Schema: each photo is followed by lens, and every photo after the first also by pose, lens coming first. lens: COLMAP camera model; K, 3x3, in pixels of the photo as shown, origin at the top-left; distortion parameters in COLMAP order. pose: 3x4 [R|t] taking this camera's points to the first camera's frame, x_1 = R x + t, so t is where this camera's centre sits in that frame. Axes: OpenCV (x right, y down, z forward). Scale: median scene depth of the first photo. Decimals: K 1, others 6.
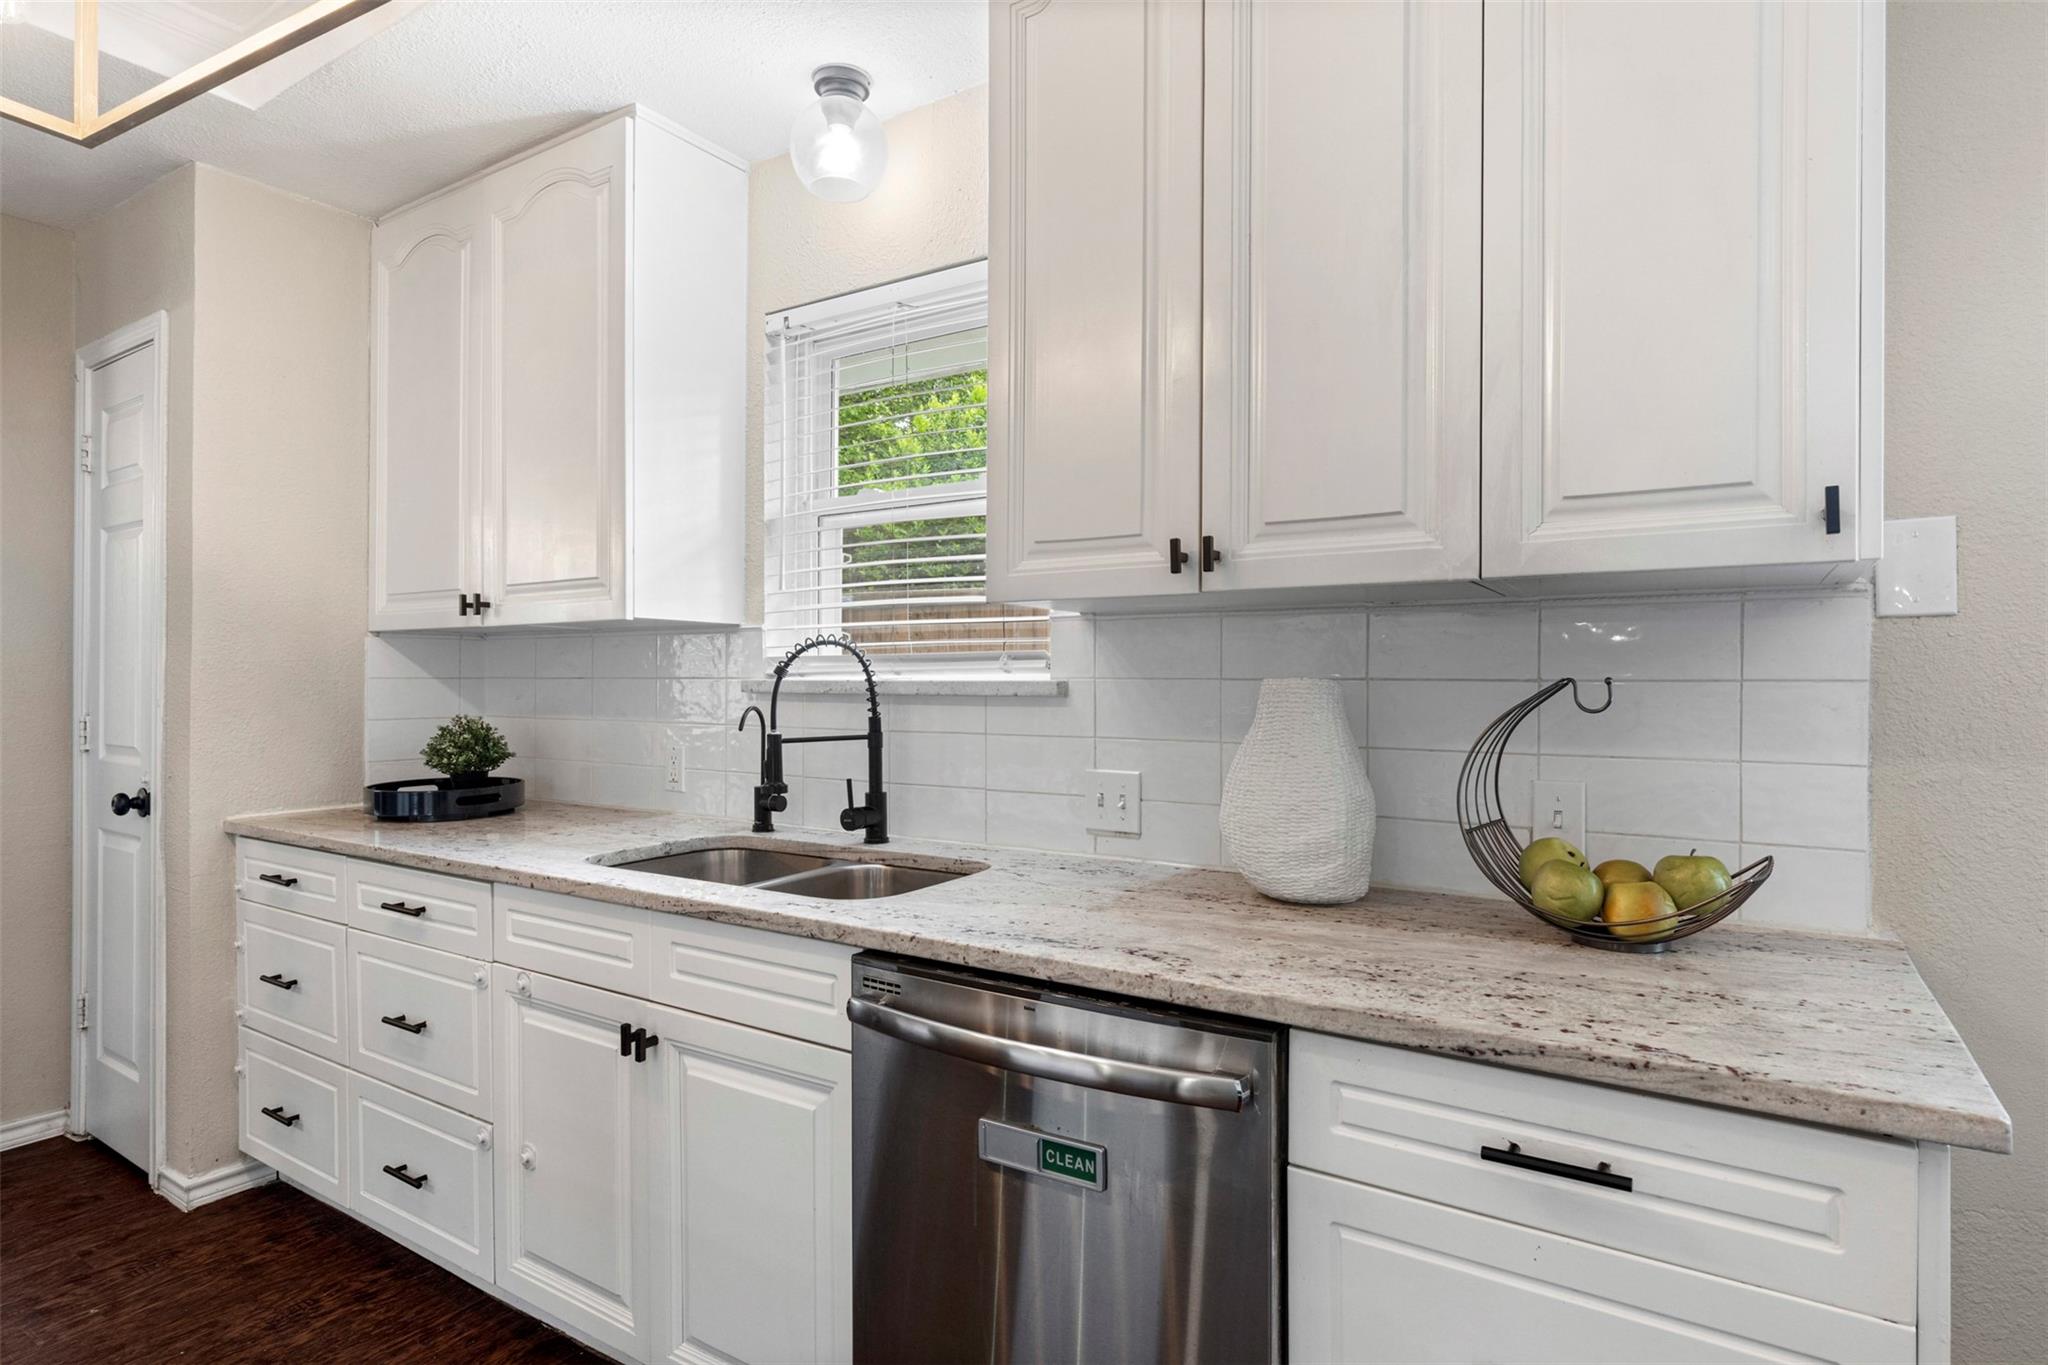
lens RADIAL K [[1092.2, 0, 1026.6], [0, 1092.2, 676.0], [0, 0, 1]] dist [0.006315, 0.000121]
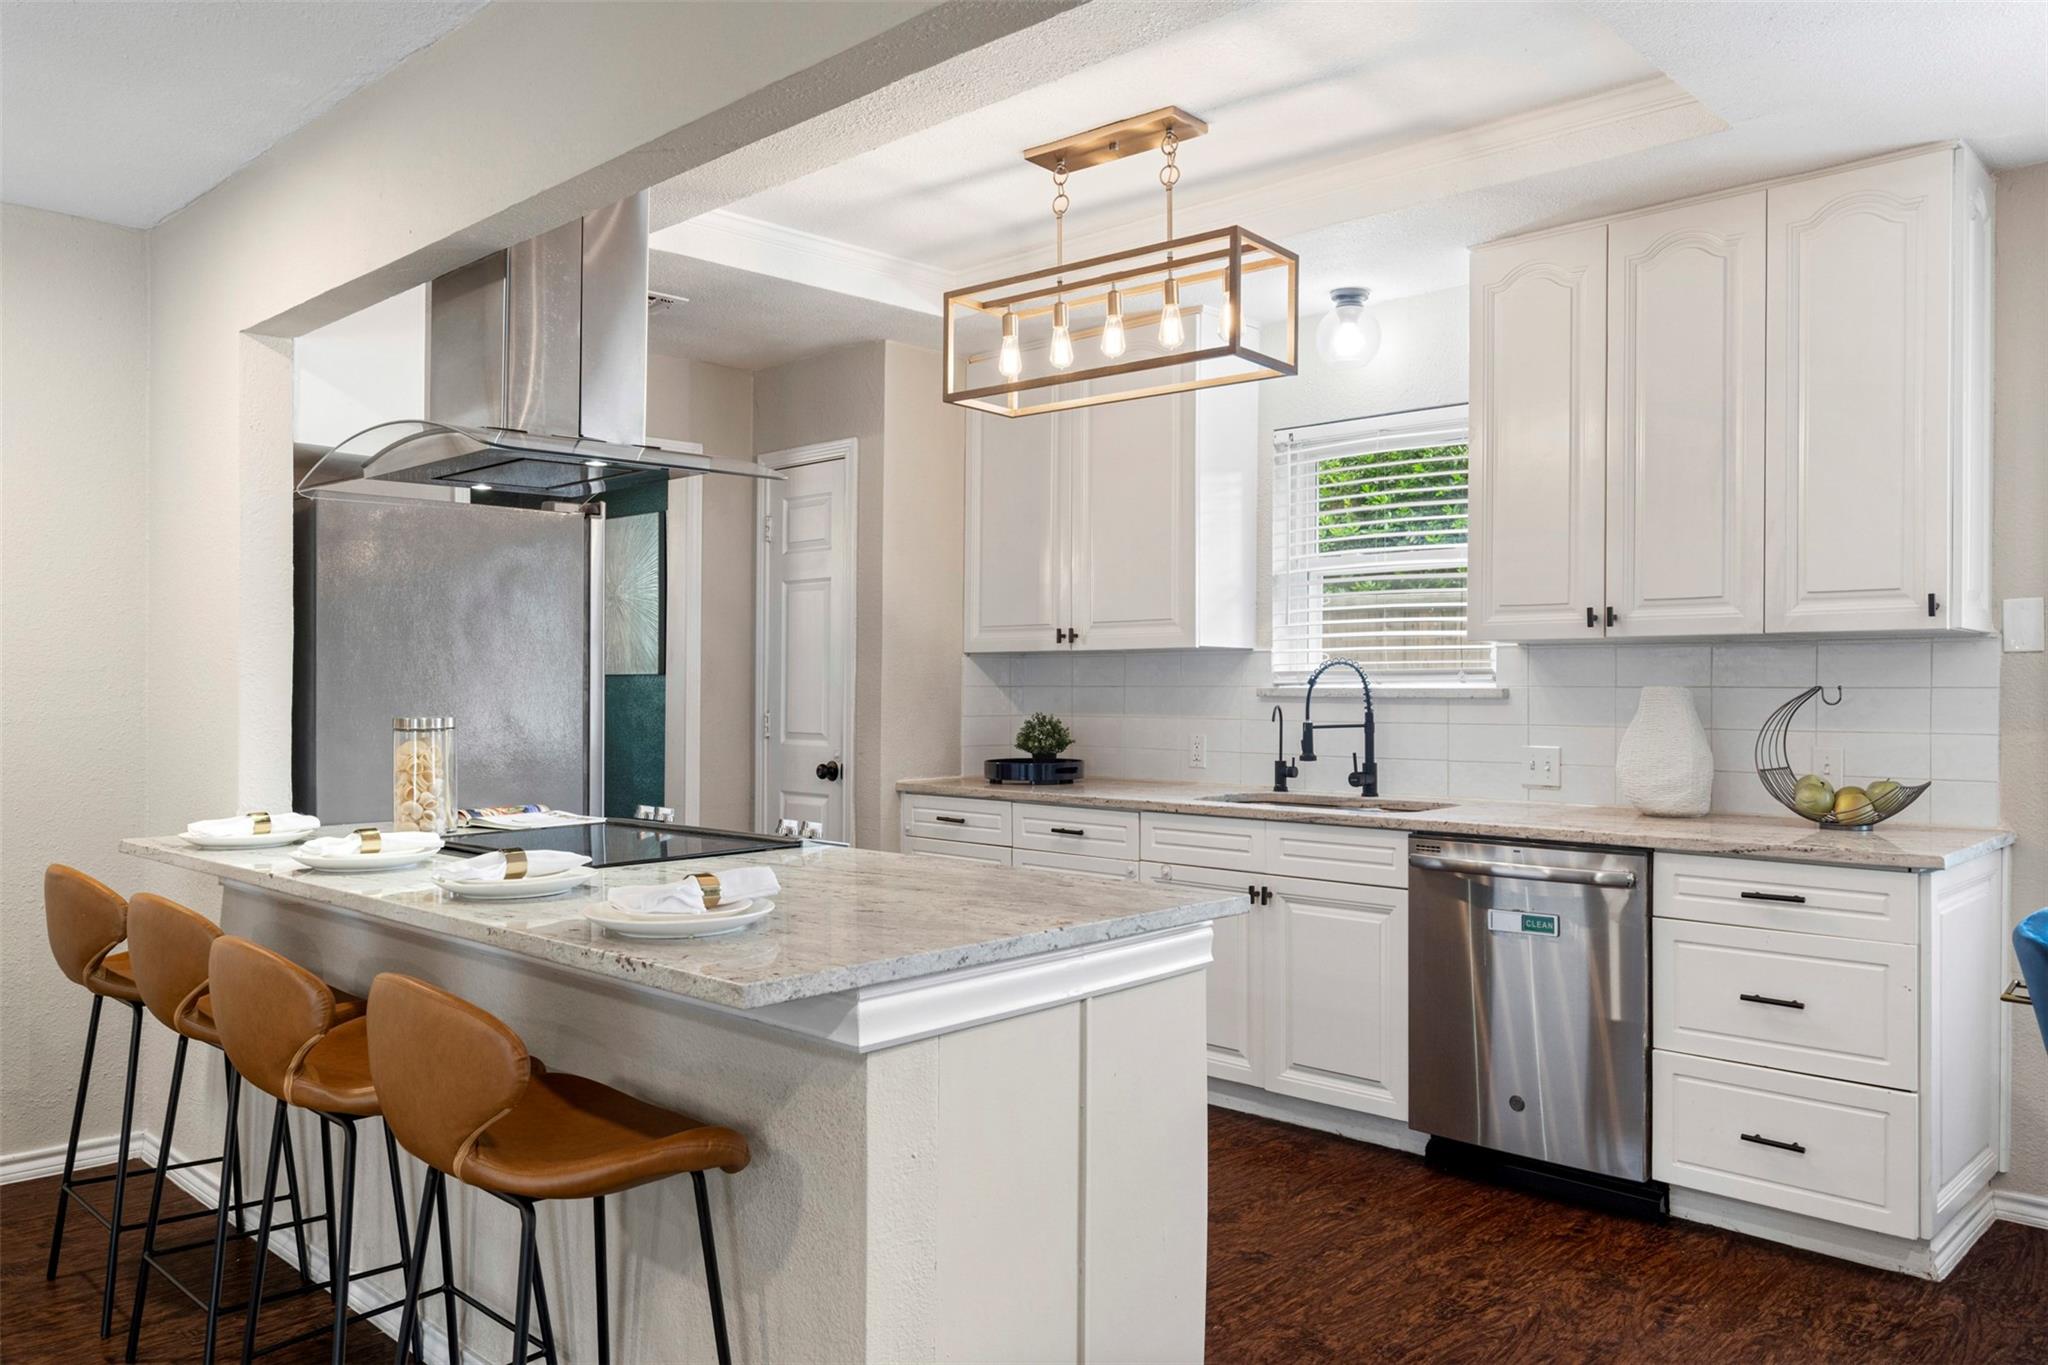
lens RADIAL K [[1470.8, 0, 1012.5], [0, 1470.8, 684.0], [0, 0, 1]] dist [-0.006966, 0.001566]
pose [[0.979594, 0.000248, -0.200984, -0.221684], [-0.000454, 0.999999, -0.000980, 0.000946], [0.200984, 0.001051, 0.979594, -1.116117]]
